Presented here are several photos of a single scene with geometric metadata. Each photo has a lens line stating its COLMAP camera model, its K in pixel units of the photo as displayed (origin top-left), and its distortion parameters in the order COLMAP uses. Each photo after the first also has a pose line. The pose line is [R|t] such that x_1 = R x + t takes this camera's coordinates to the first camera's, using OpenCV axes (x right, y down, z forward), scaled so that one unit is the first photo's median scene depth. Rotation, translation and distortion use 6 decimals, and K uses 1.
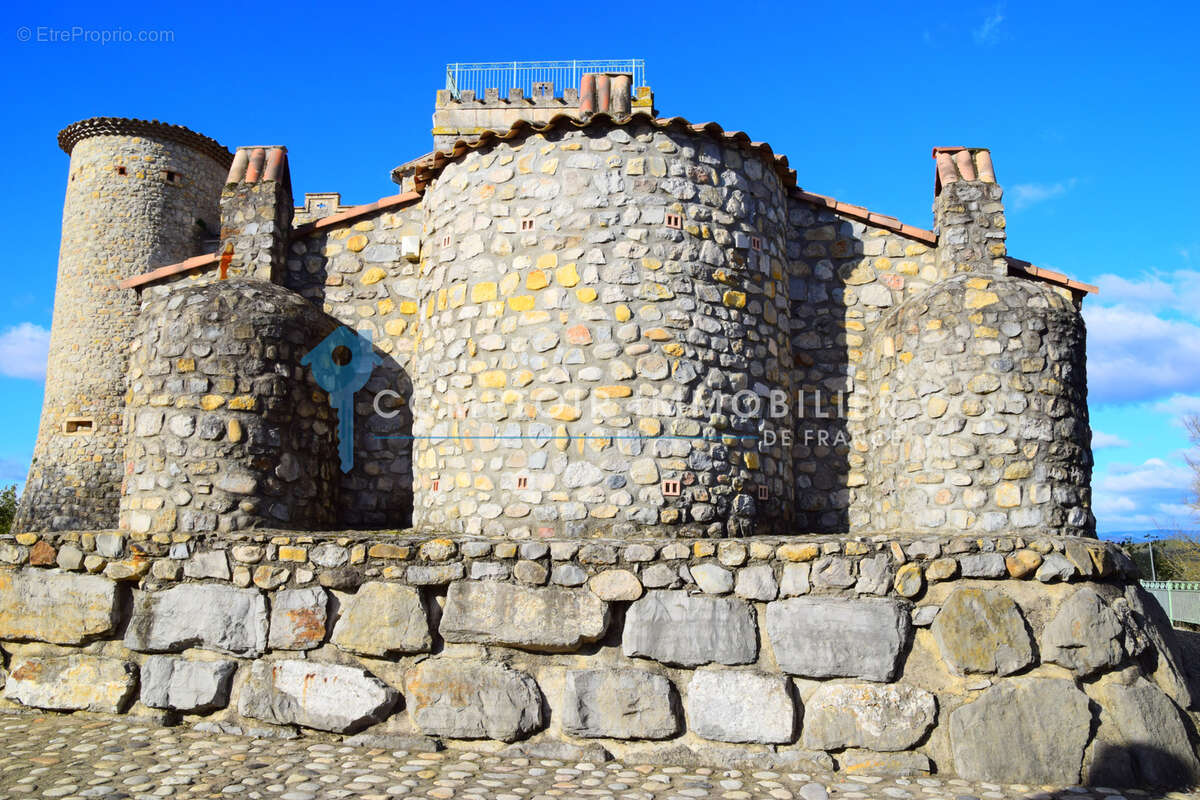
lens RADIAL K [[1024.9, 0, 600.0], [0, 1024.9, 400.0], [0, 0, 1]] dist [-0.146368, 0.175344]
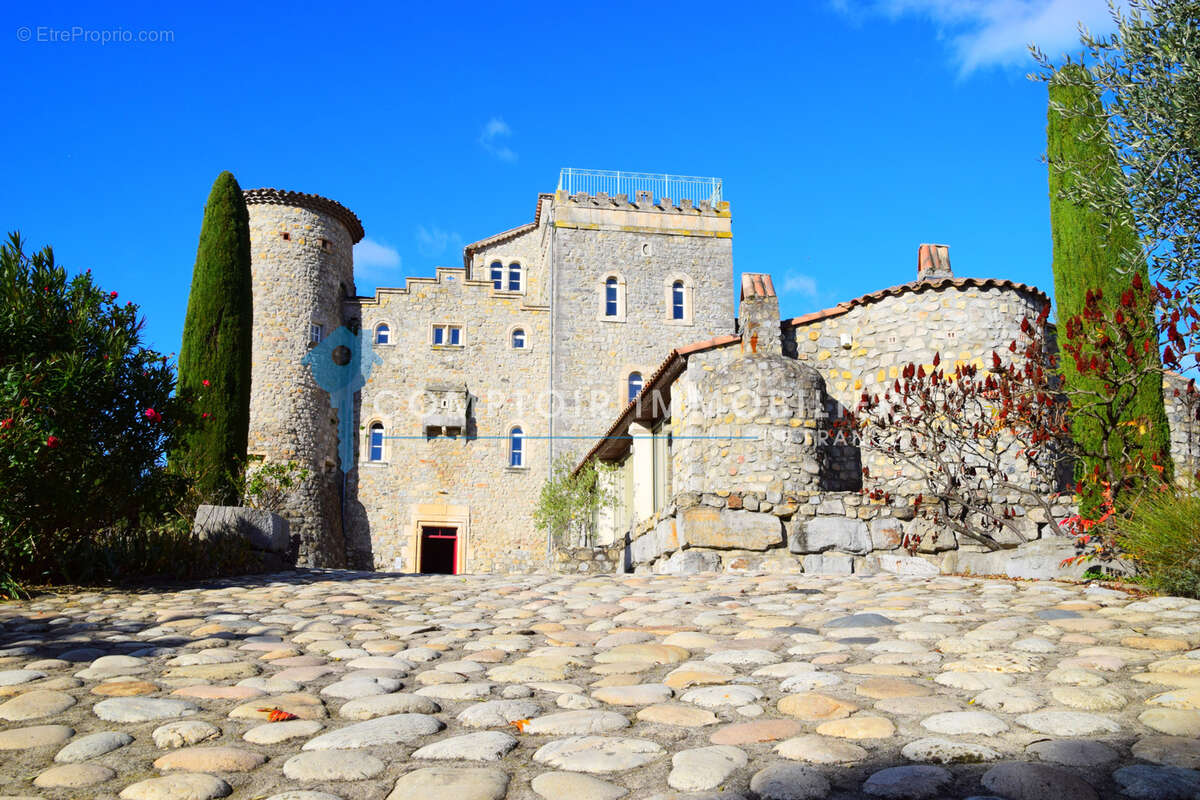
lens RADIAL K [[1111.1, 0, 600.0], [0, 1111.1, 400.0], [0, 0, 1]] dist [-0.090671, 0.013216]
pose [[0.979243, 0.042032, 0.198283, -1.086689], [-0.027740, 0.996849, -0.074313, 0.114630], [-0.200782, 0.067270, 0.977324, -0.834877]]
